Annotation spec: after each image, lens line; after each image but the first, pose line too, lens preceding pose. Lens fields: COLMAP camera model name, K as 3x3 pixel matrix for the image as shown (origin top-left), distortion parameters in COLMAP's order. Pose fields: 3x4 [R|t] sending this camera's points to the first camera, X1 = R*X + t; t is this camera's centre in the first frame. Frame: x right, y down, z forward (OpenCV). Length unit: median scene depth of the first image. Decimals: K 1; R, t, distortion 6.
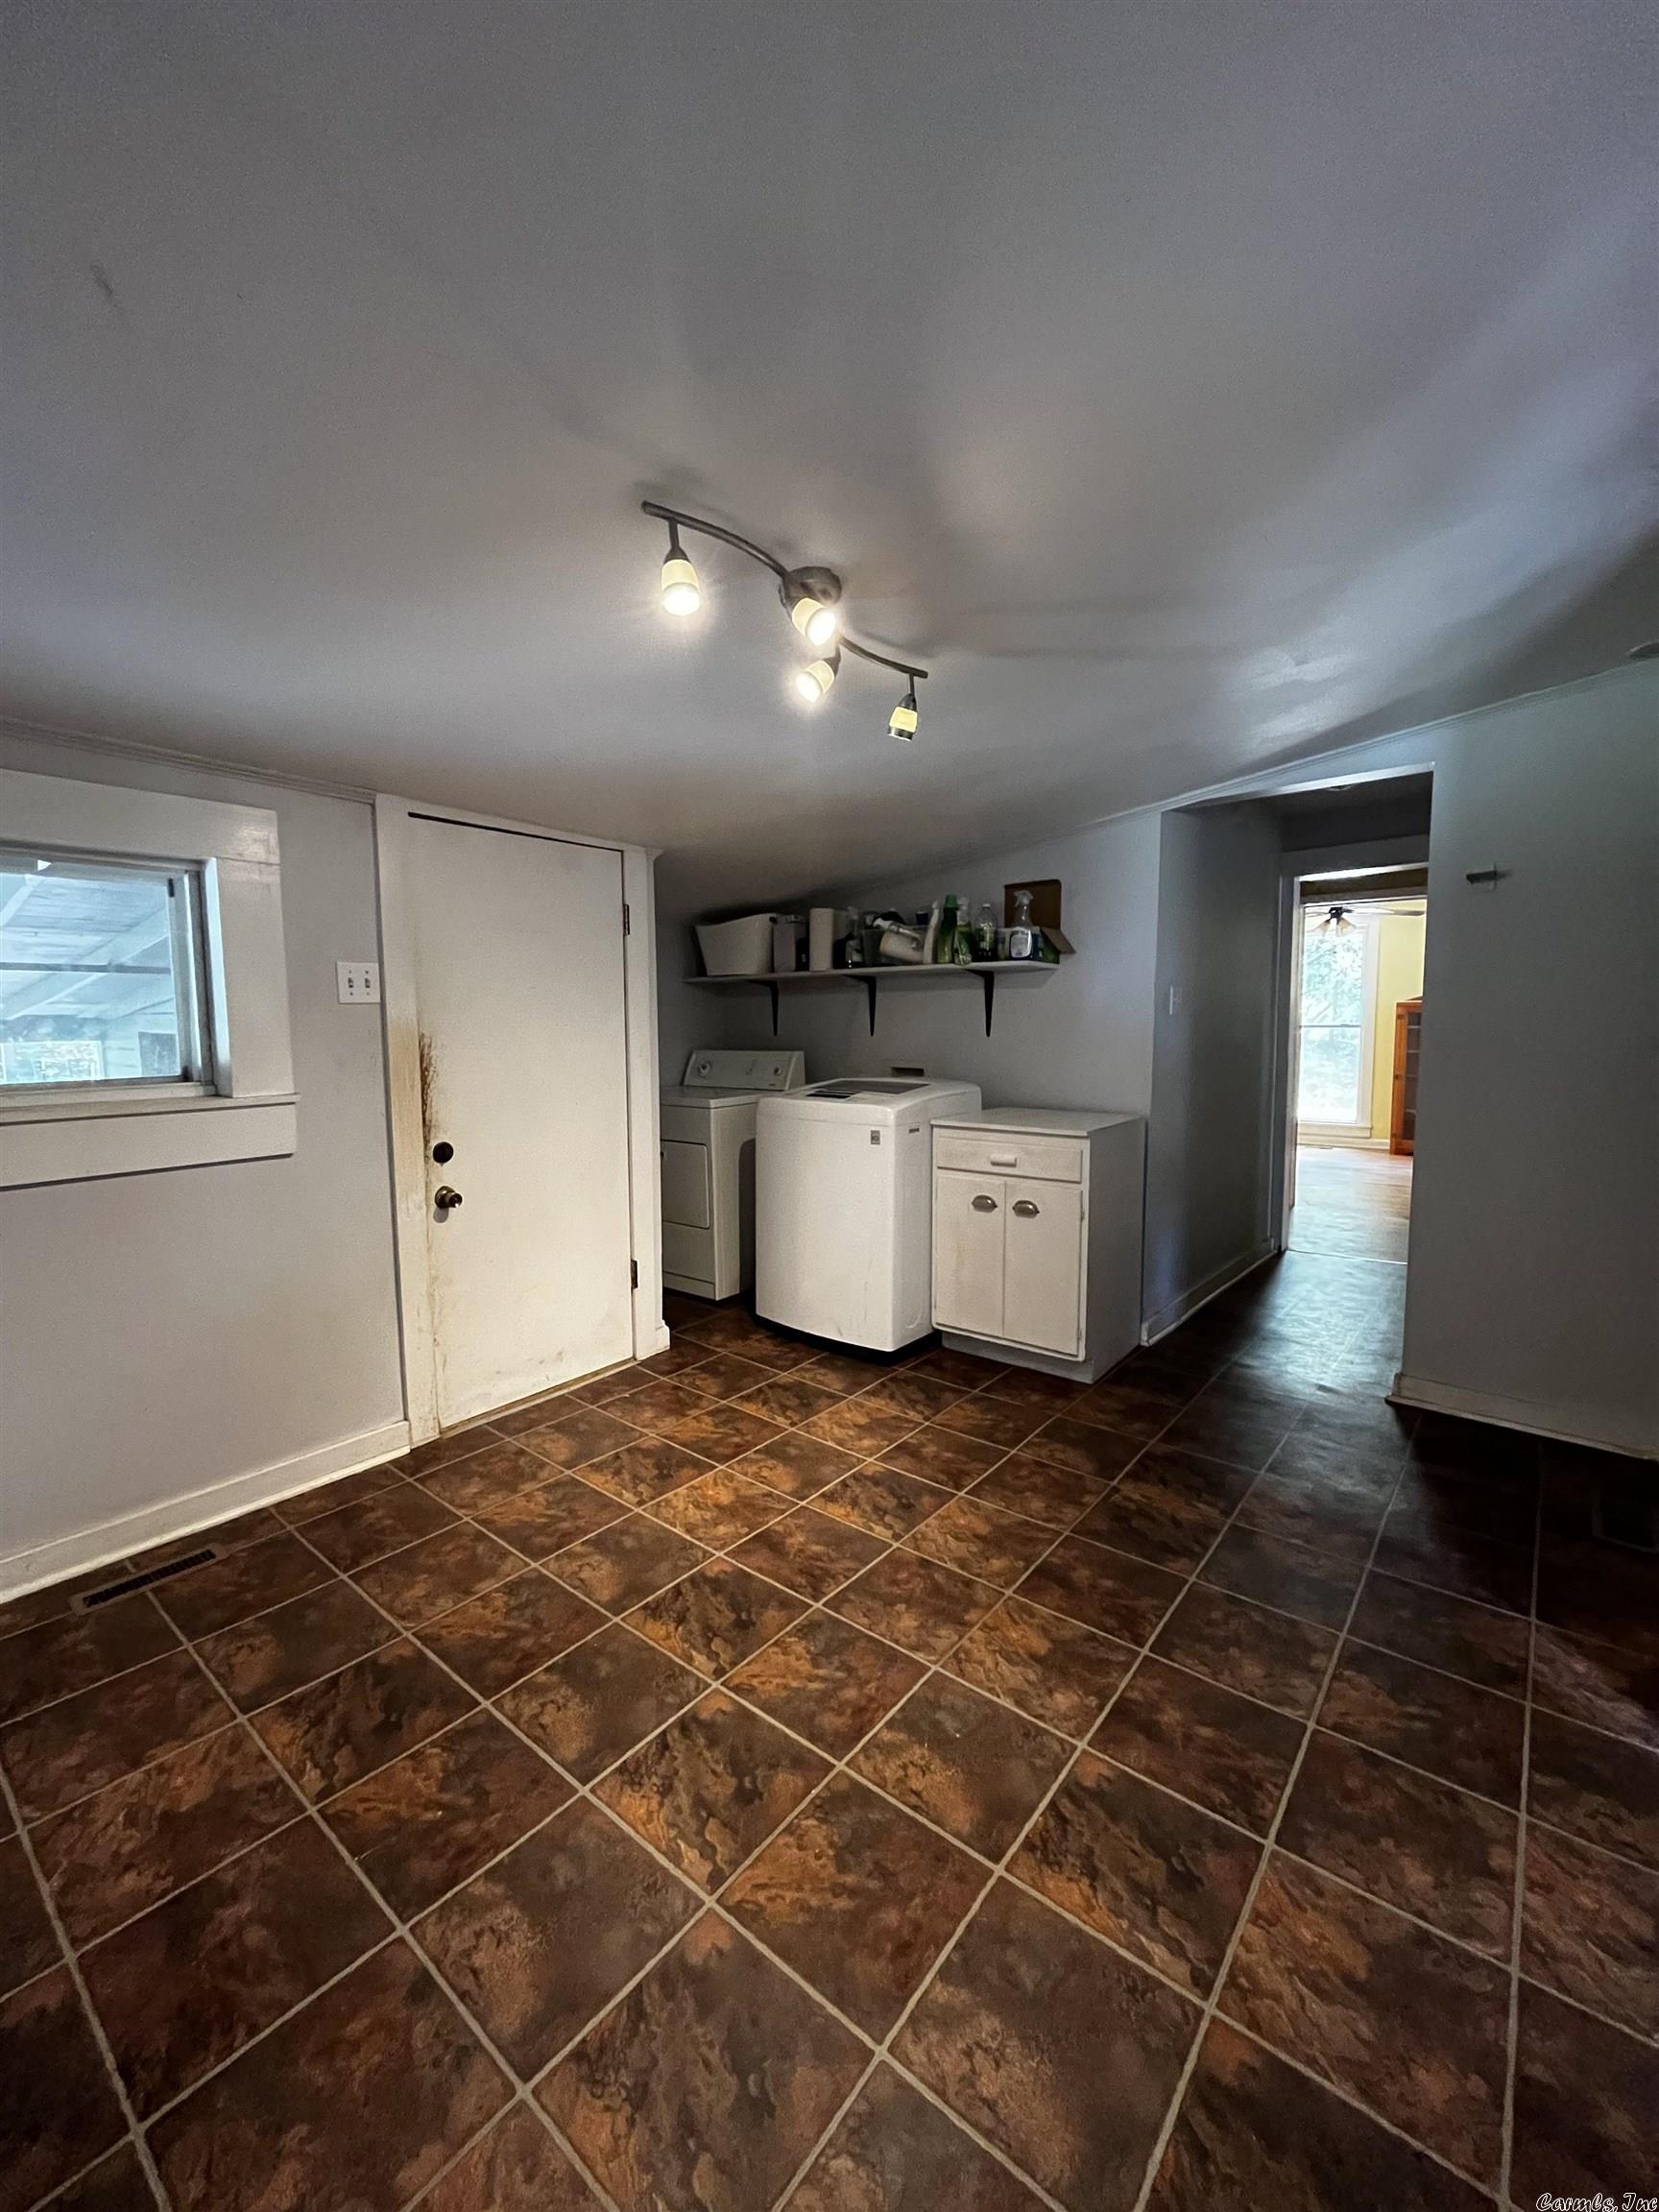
lens RADIAL K [[900.5, 0, 829.5], [0, 900.5, 1106.0], [0, 0, 1]] dist [-0.001687, 0.000163]
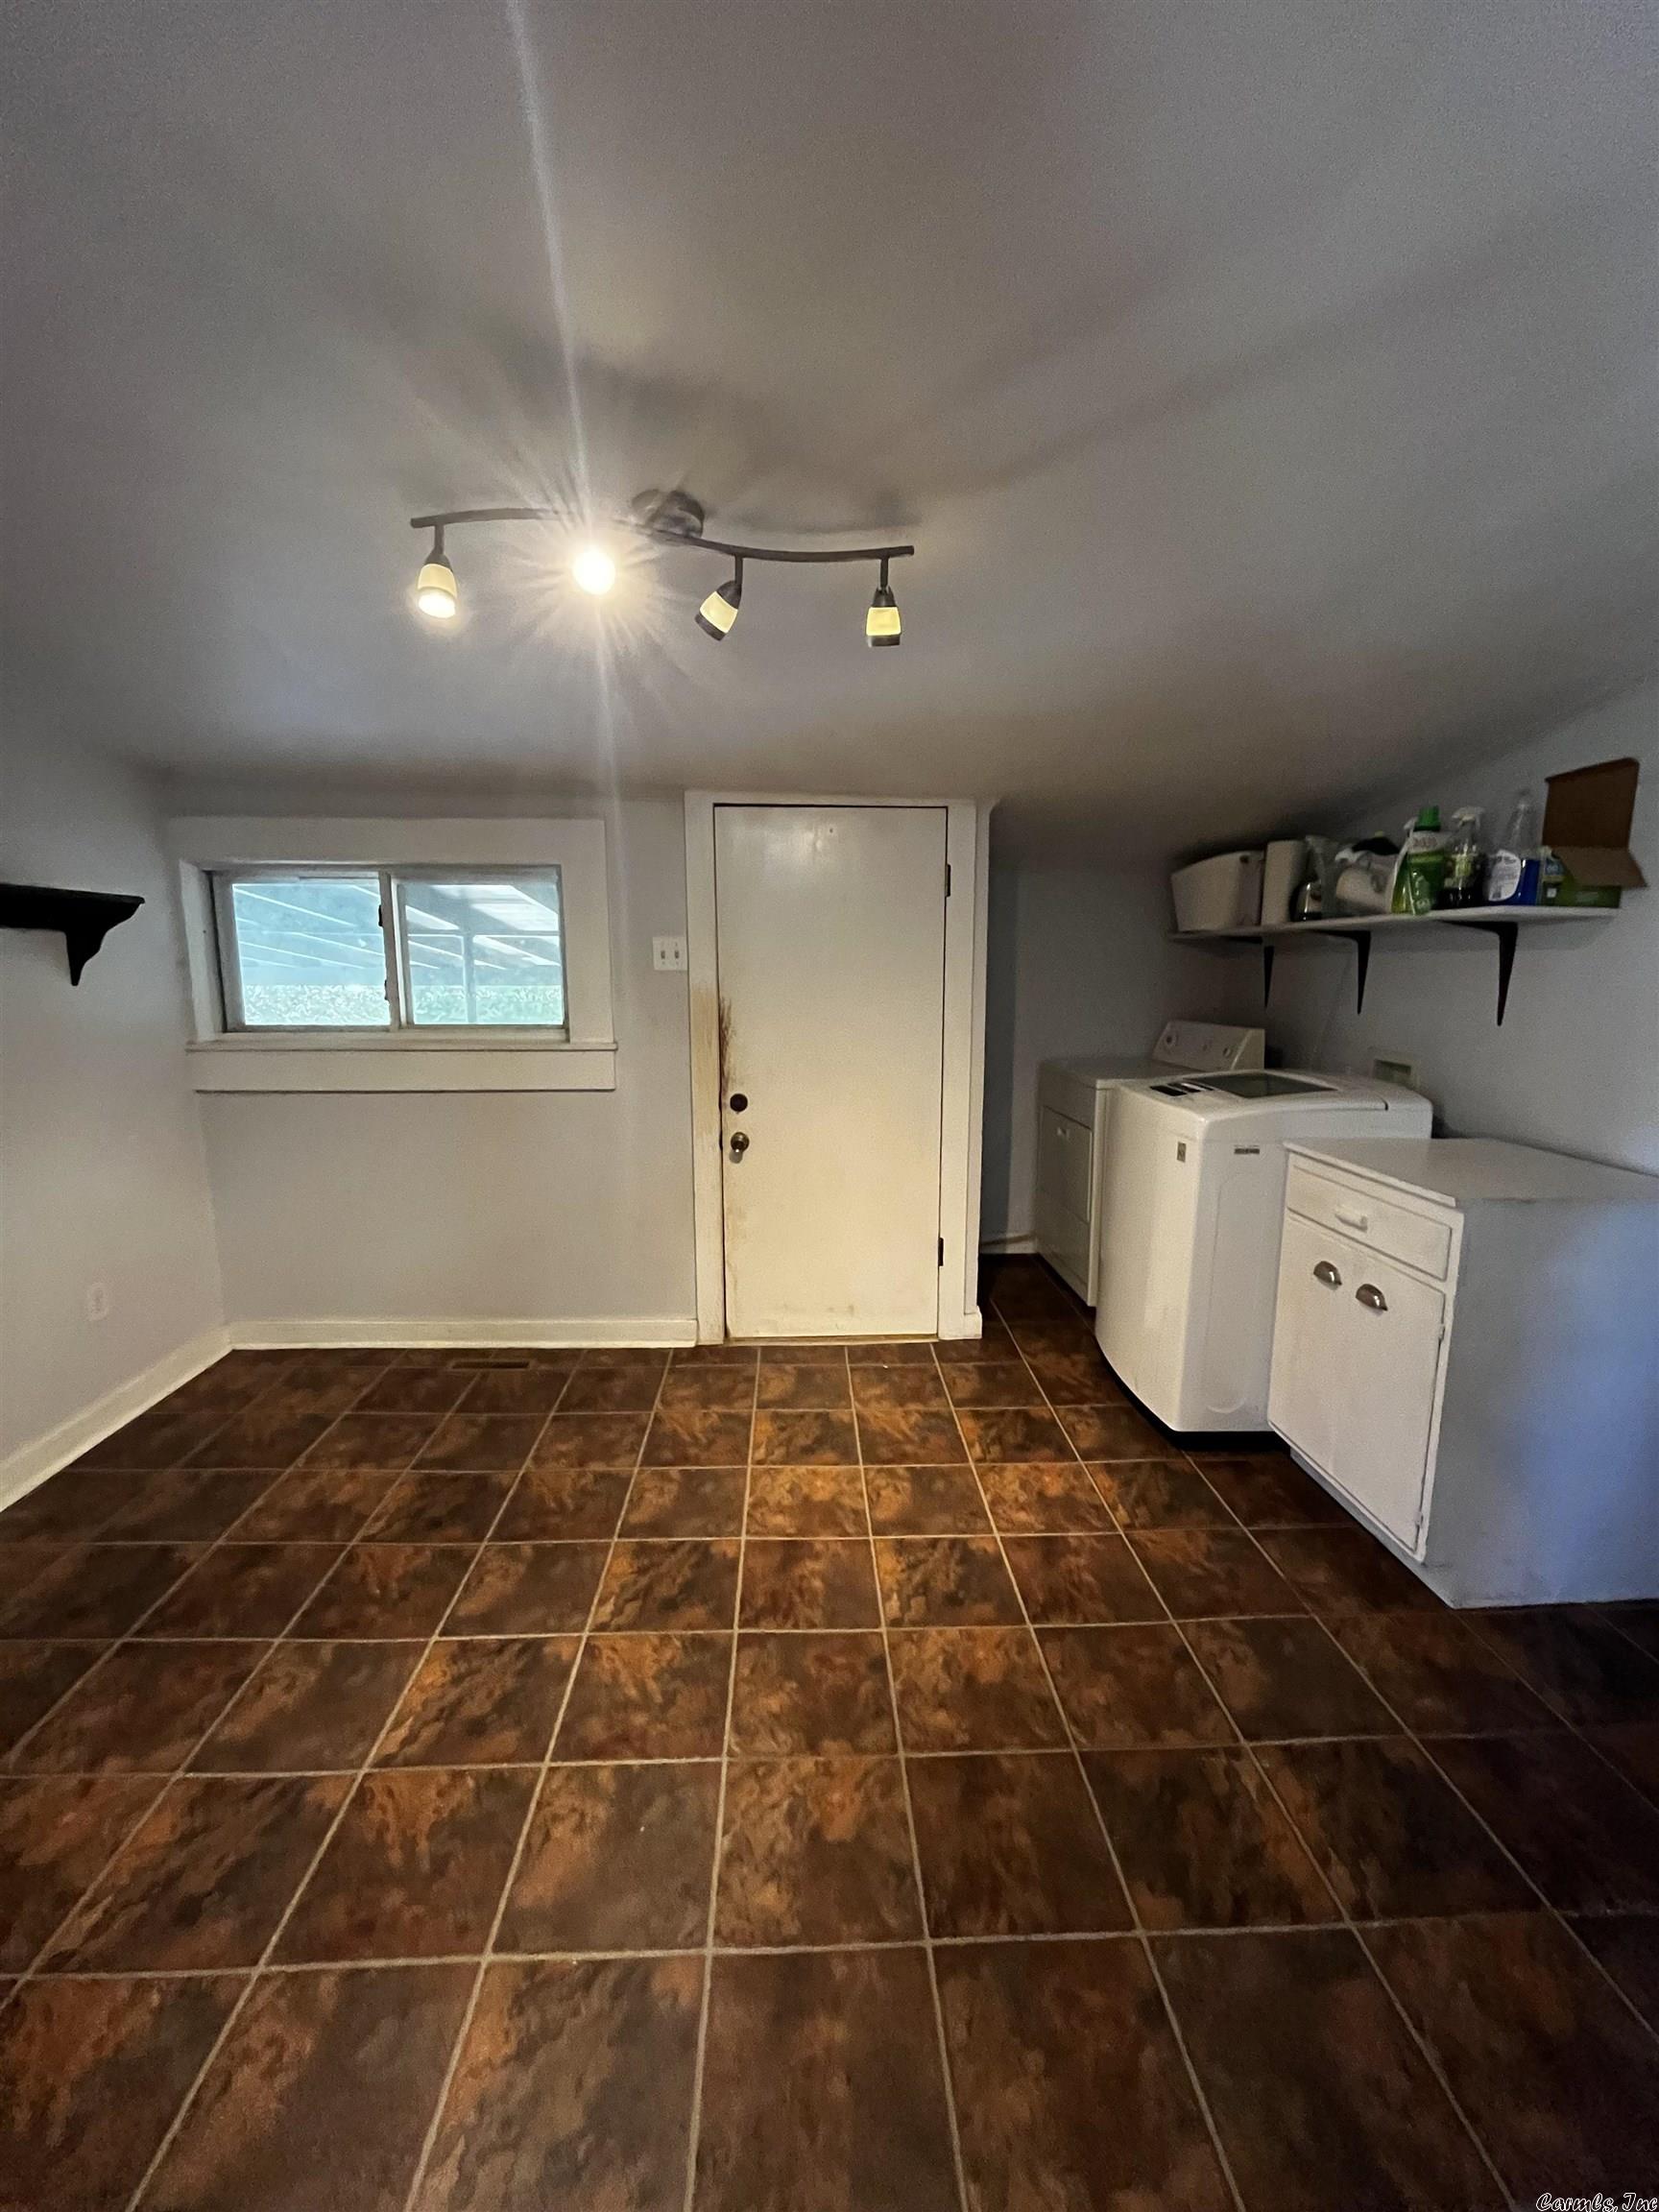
lens RADIAL K [[903.7, 0, 829.5], [0, 903.7, 1106.0], [0, 0, 1]] dist [-0.000777, -0.000078]
pose [[0.662887, 0.125205, -0.738176, 0.533096], [-0.080901, 0.992124, 0.095628, -0.068019], [0.744336, -0.003671, 0.667796, 0.349757]]
